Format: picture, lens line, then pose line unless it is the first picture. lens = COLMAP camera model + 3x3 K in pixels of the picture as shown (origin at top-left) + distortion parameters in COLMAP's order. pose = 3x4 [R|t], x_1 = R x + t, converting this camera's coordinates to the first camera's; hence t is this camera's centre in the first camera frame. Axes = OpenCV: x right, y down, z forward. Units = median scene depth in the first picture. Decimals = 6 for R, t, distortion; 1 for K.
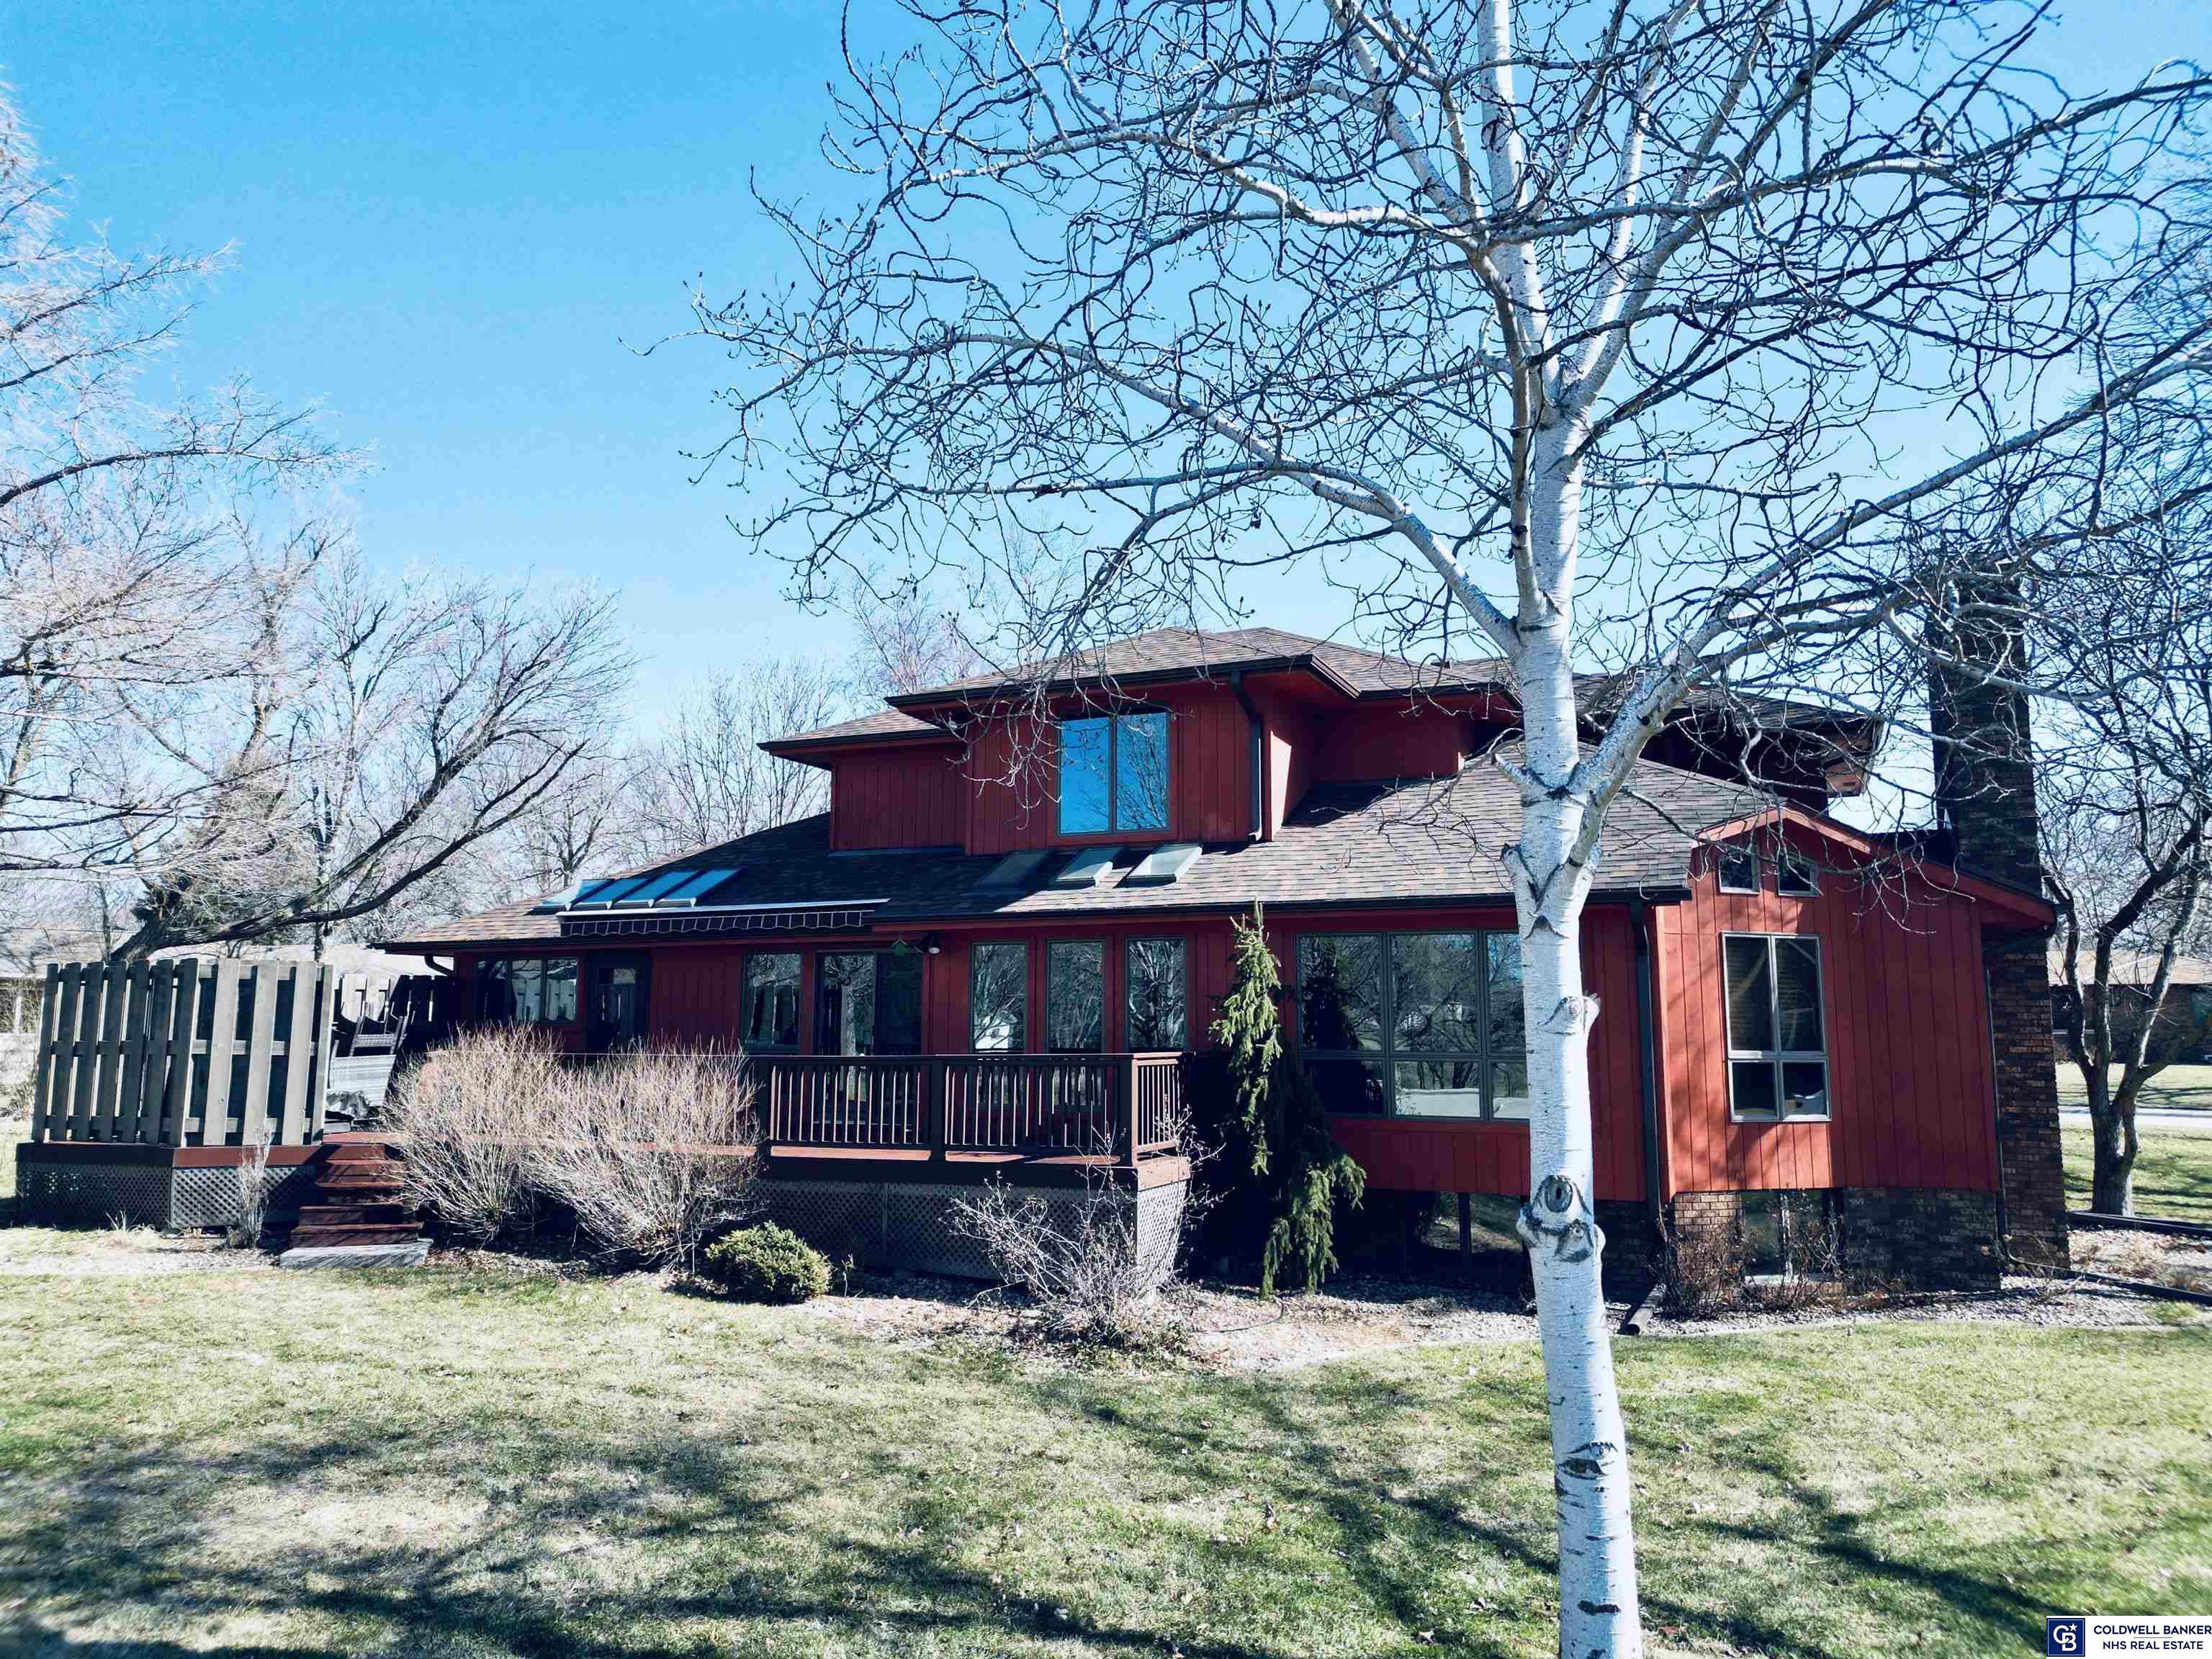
lens RADIAL K [[1511.3, 0, 1108.2], [0, 1511.3, 844.4], [0, 0, 1]] dist [0.127788, -0.102084]
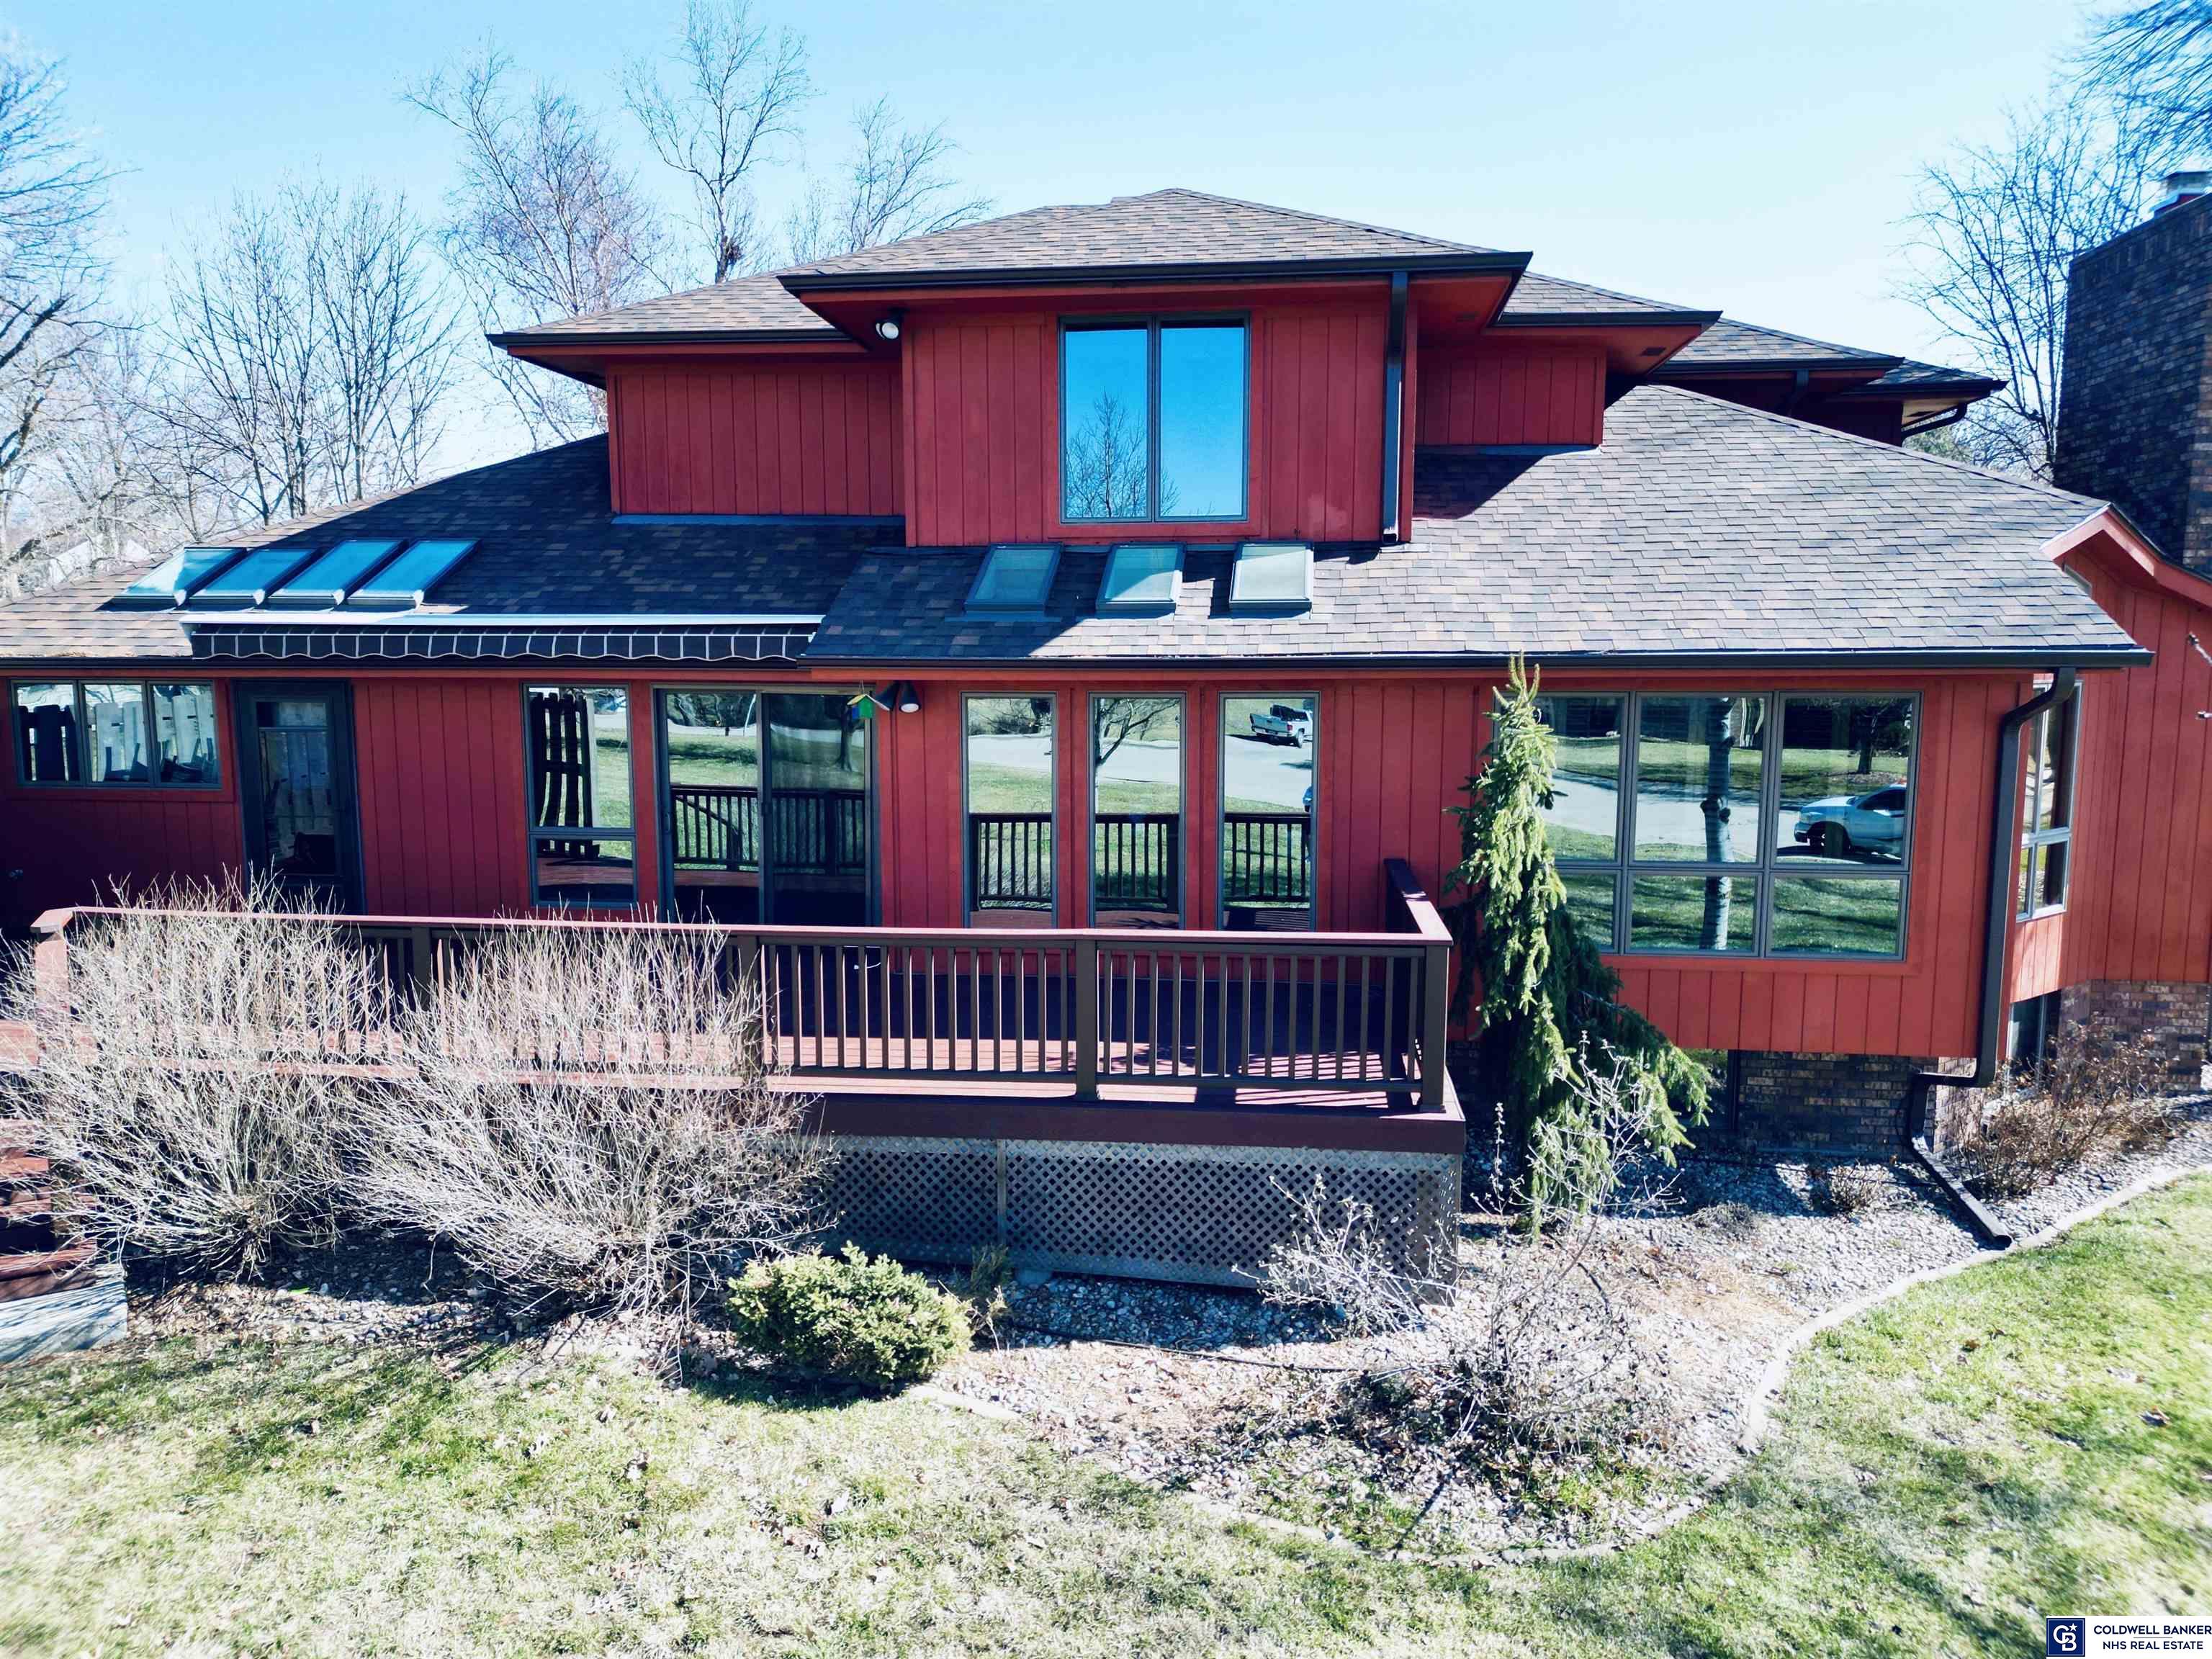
lens RADIAL K [[1511.3, 0, 1108.2], [0, 1511.3, 844.4], [0, 0, 1]] dist [0.127788, -0.102084]
pose [[0.958188, -0.037632, 0.283653, -0.220572], [-0.033036, 0.970135, 0.240305, -0.031231], [-0.284225, -0.239628, 0.928329, 0.366668]]
